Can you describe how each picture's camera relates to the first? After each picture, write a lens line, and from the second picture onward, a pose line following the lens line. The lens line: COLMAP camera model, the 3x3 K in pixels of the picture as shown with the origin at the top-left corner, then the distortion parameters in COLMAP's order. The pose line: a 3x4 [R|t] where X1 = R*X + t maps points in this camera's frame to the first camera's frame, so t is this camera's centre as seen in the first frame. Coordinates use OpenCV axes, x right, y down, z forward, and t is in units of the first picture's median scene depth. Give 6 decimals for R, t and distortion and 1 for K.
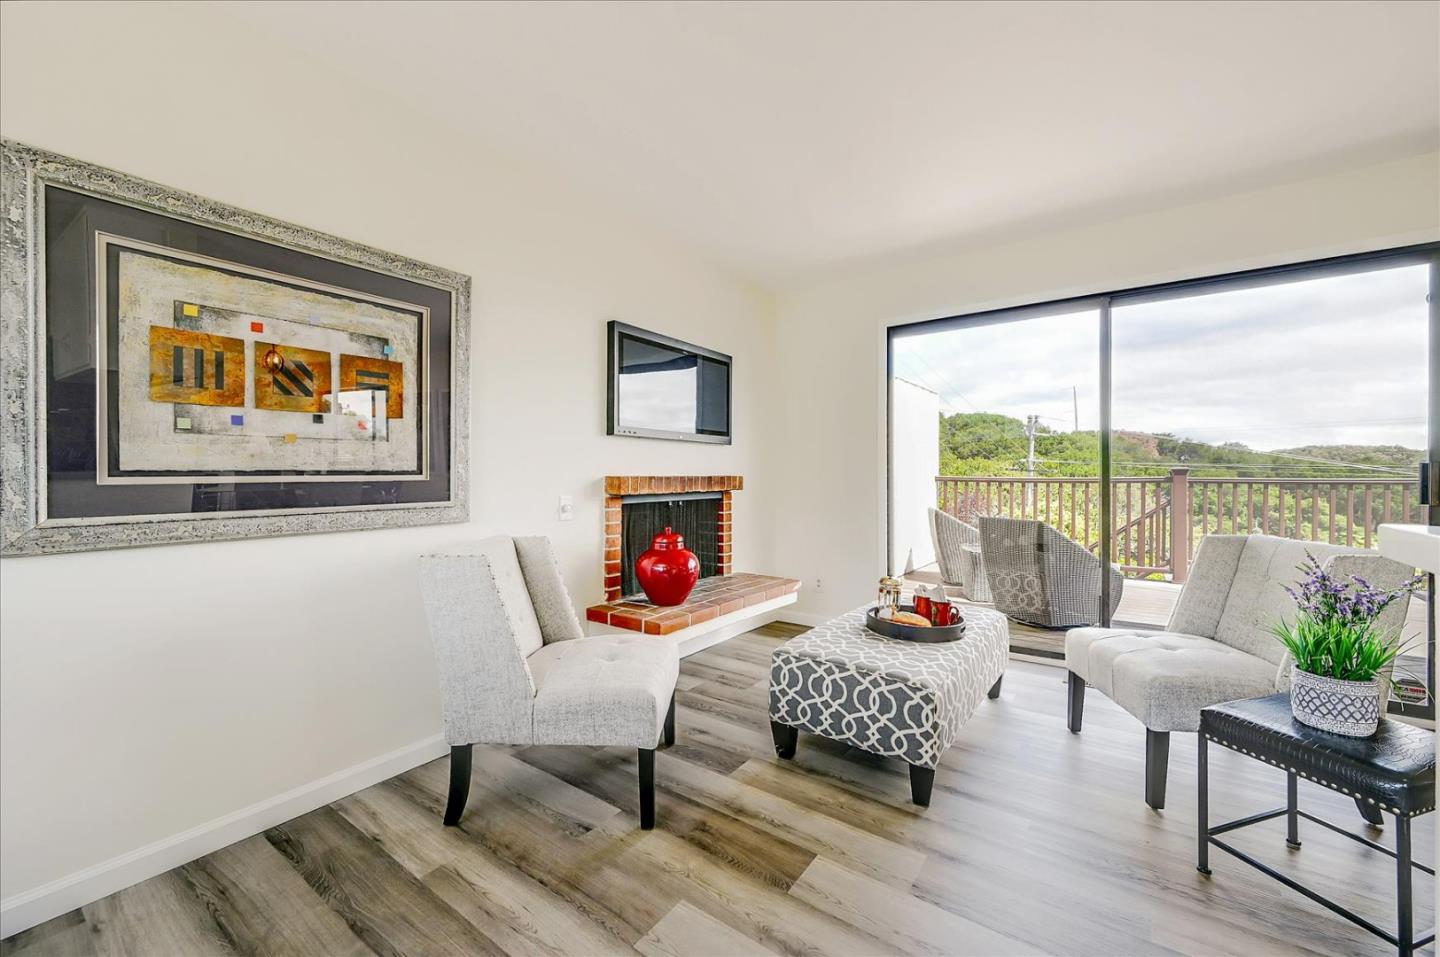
lens RADIAL K [[570.0, 0, 721.6], [0, 570.0, 473.4], [0, 0, 1]] dist [0.004399, -0.000187]
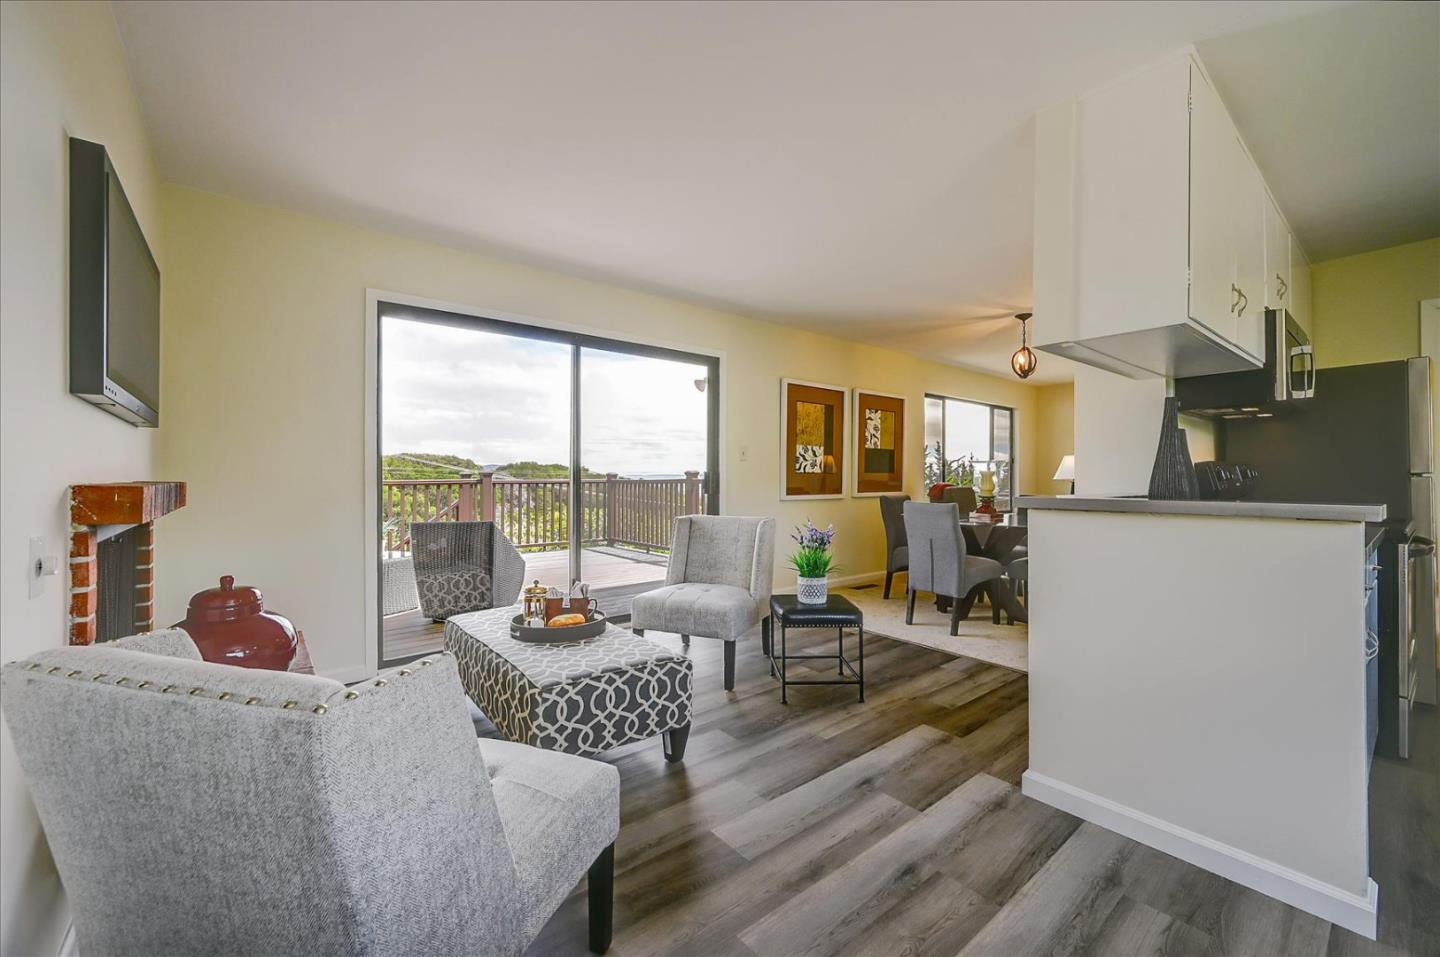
lens RADIAL K [[570.0, 0, 714.0], [0, 570.0, 481.1], [0, 0, 1]] dist [0.004399, -0.000187]
pose [[0.267000, -0.006865, 0.963672, -0.726978], [-0.002181, 0.999968, 0.007728, -0.003630], [-0.963694, -0.004165, 0.266976, 0.589997]]
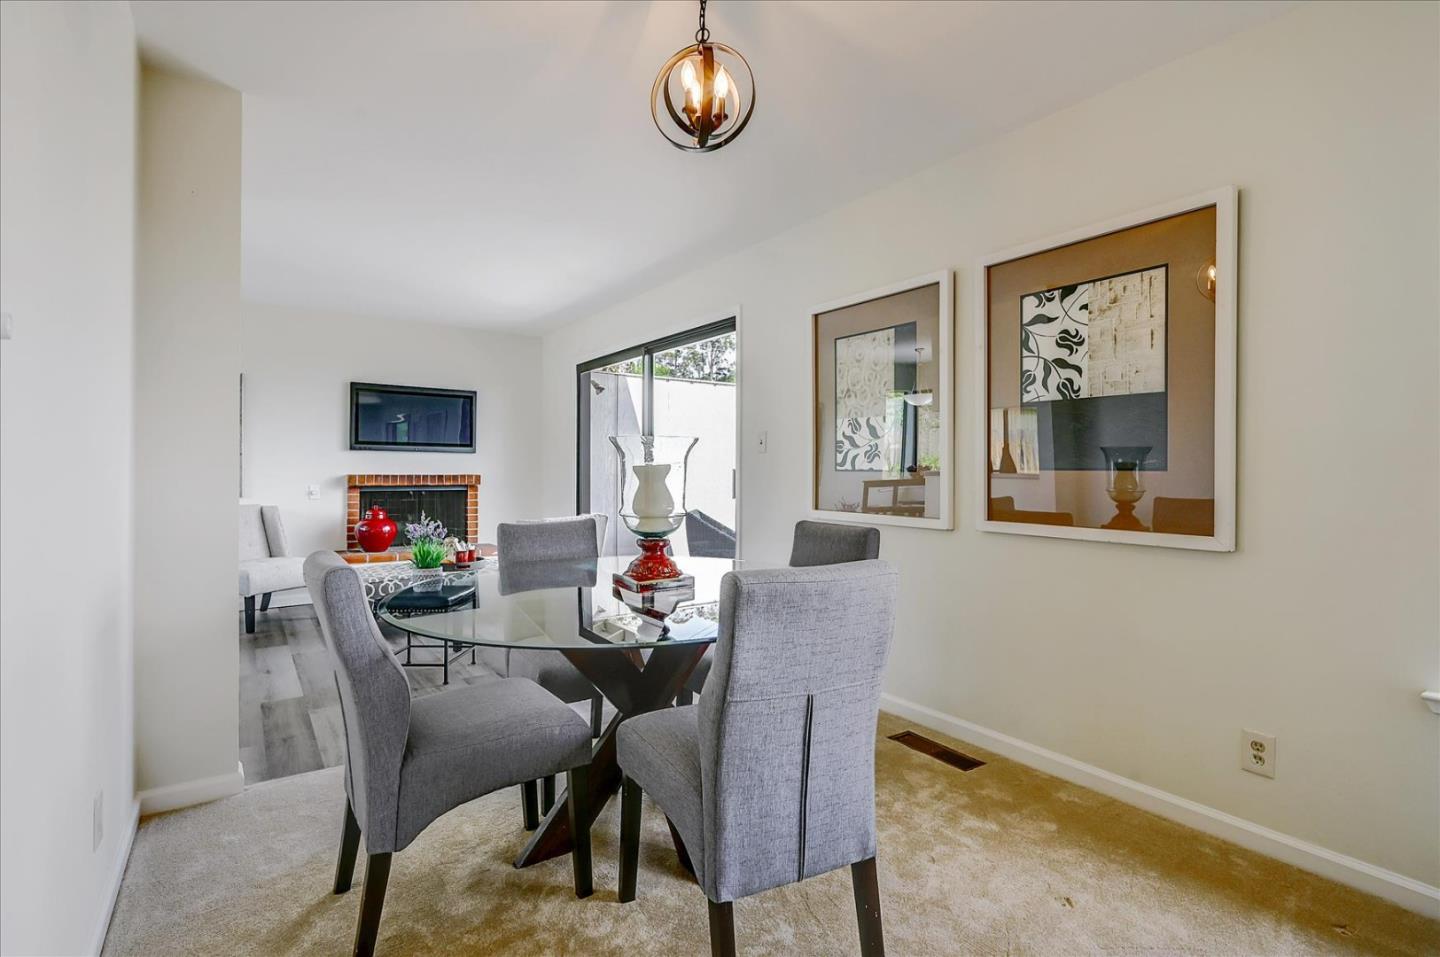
lens RADIAL K [[696.0, 0, 718.3], [0, 696.0, 472.1], [0, 0, 1]] dist [0.000274, 0.000063]
pose [[0.941475, 0.006221, -0.337024, 2.200774], [-0.004999, 0.999977, 0.004493, -0.024156], [0.337044, -0.002545, 0.941485, -0.819419]]
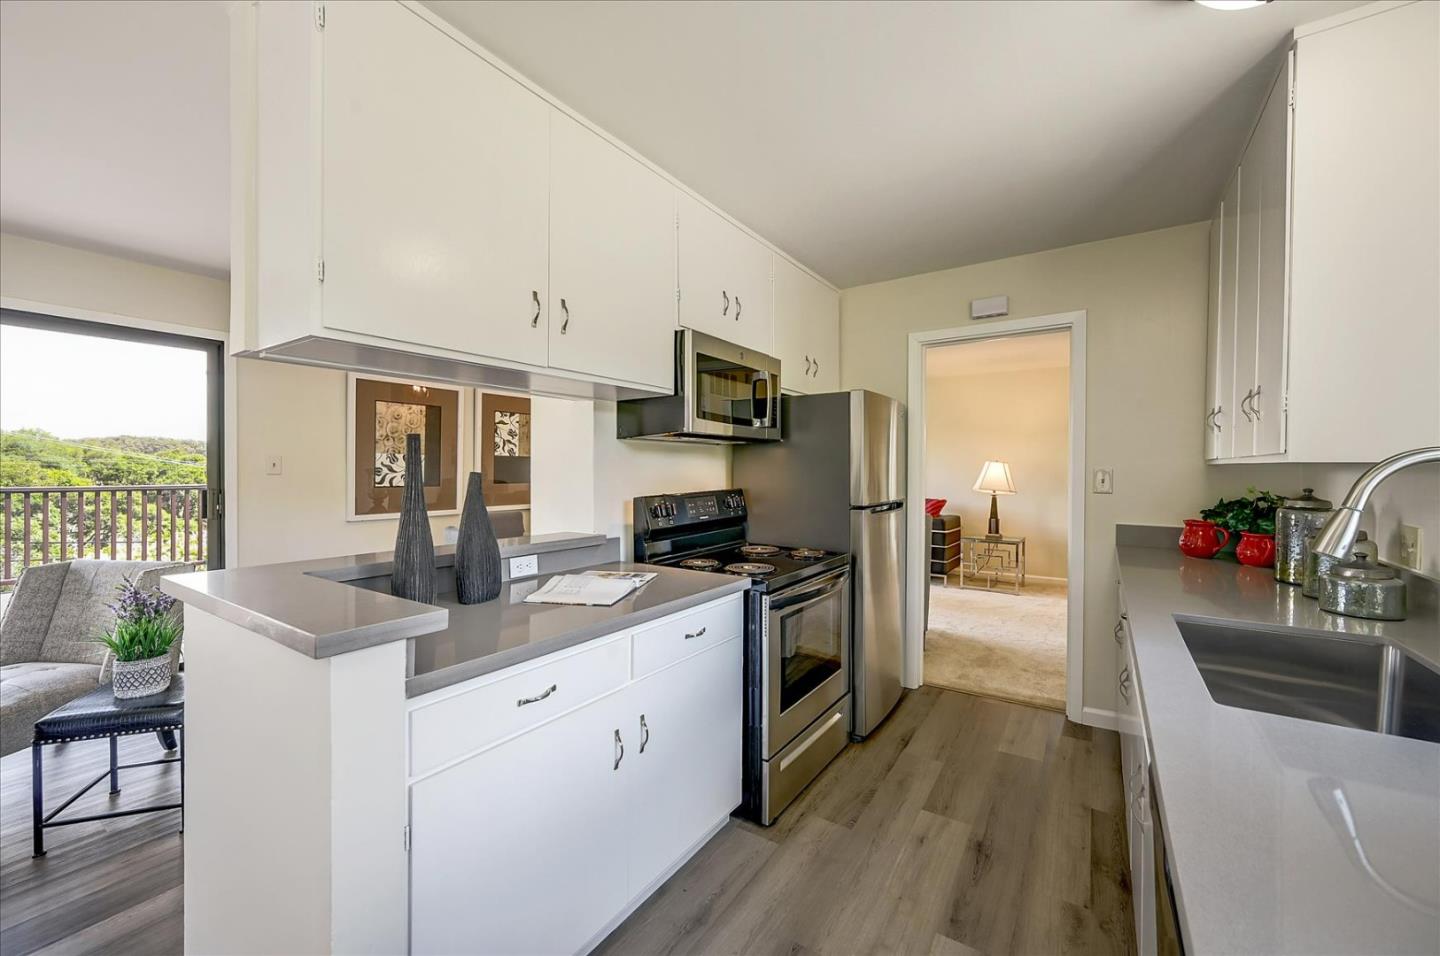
lens RADIAL K [[570.0, 0, 719.9], [0, 570.0, 477.7], [0, 0, 1]] dist [0.004399, -0.000187]
pose [[-0.033657, -0.017276, 0.999284, -0.319717], [-0.006323, 0.999834, 0.017072, -0.103624], [-0.999413, -0.005744, -0.033761, -0.309040]]
